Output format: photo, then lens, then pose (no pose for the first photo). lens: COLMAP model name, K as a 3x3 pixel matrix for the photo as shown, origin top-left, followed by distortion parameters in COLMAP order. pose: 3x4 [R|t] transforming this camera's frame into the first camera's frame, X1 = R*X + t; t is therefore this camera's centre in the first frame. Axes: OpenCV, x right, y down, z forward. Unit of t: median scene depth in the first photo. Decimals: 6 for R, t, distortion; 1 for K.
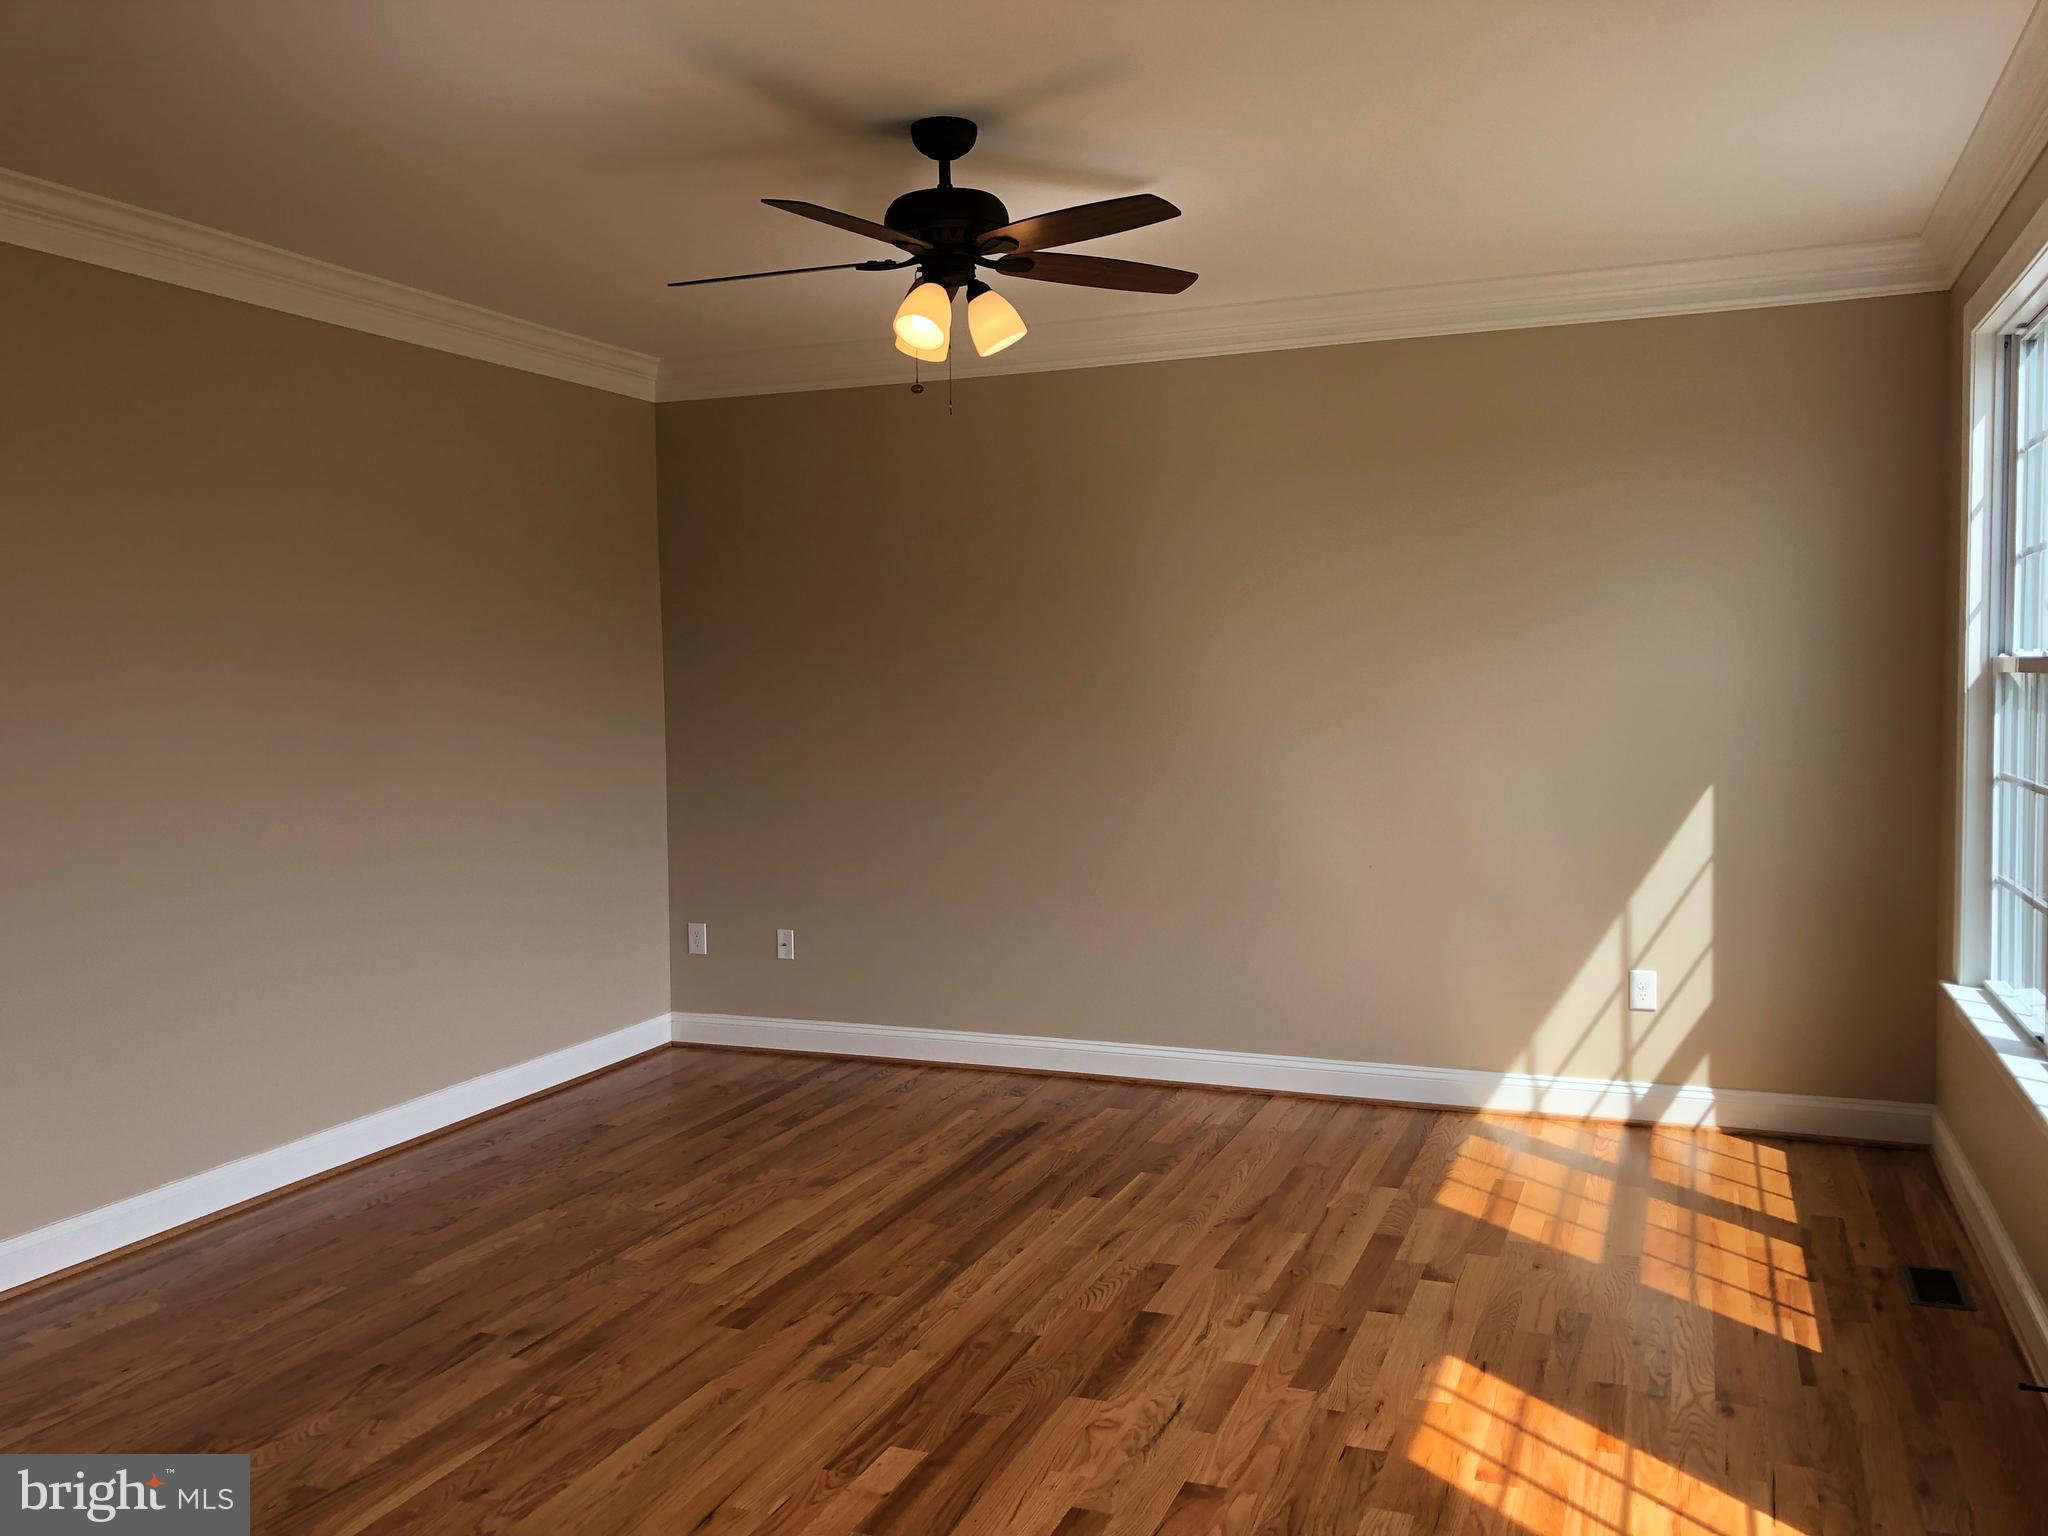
lens RADIAL K [[1691.9, 0, 1020.7], [0, 1691.9, 758.0], [0, 0, 1]] dist [0.048446, -0.075158]
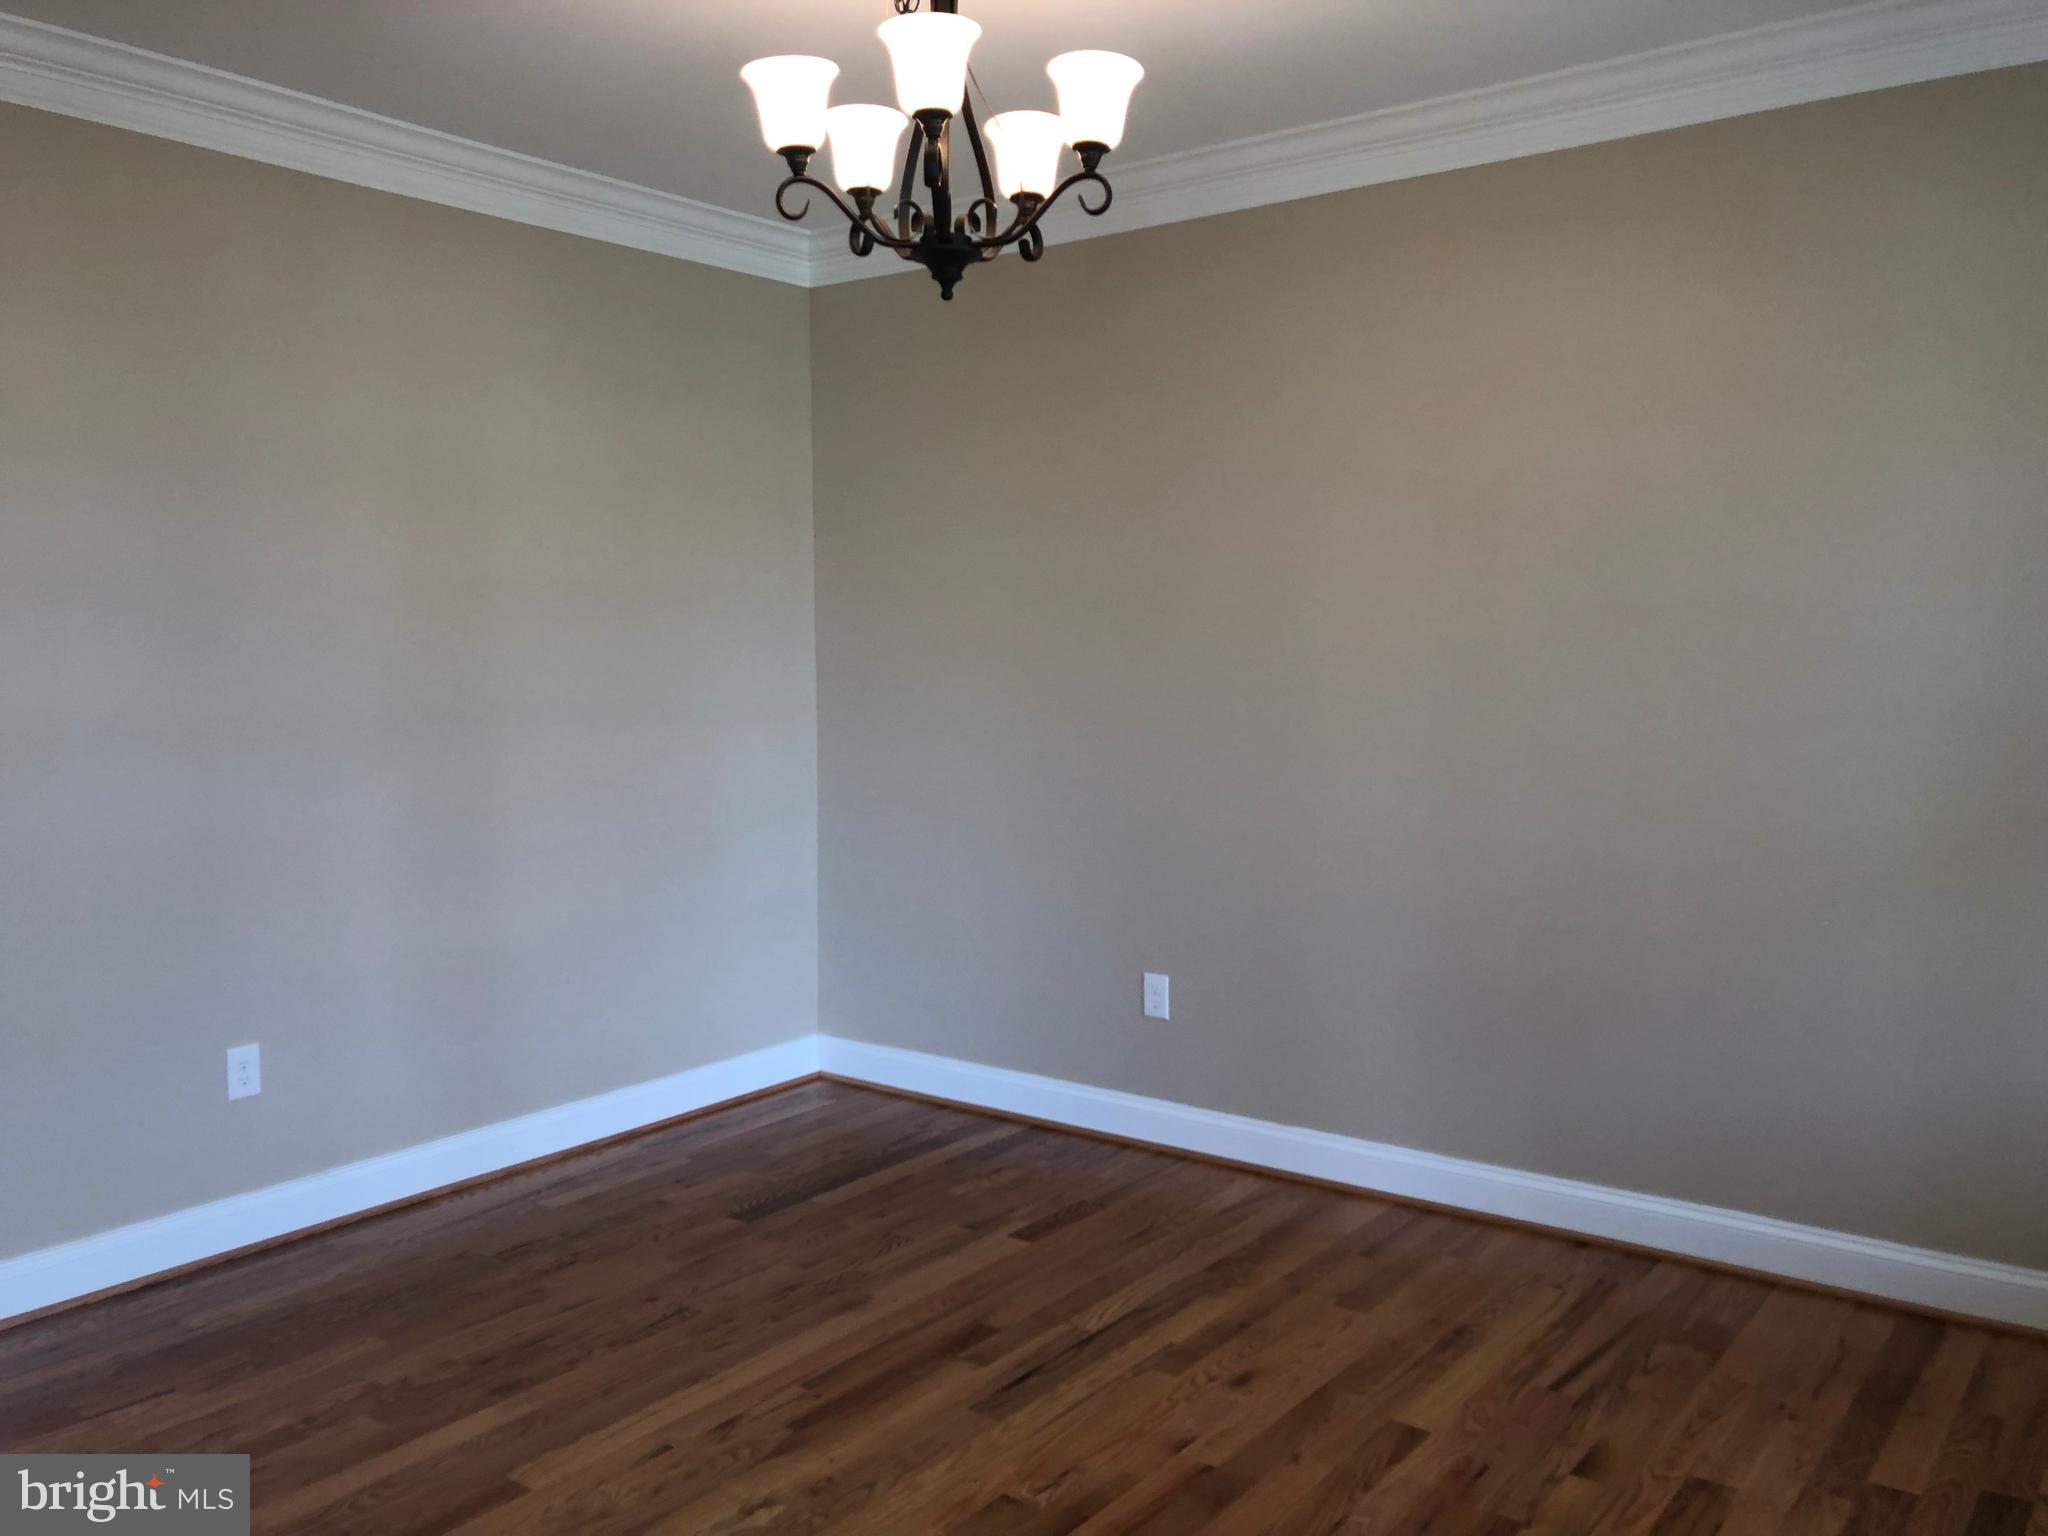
lens RADIAL K [[1691.9, 0, 1020.7], [0, 1691.9, 758.0], [0, 0, 1]] dist [0.048446, -0.075158]
pose [[0.966717, 0.035724, -0.253342, 0.093018], [-0.028718, 0.999097, 0.031300, -0.013154], [0.254232, -0.022982, 0.966870, 0.234157]]
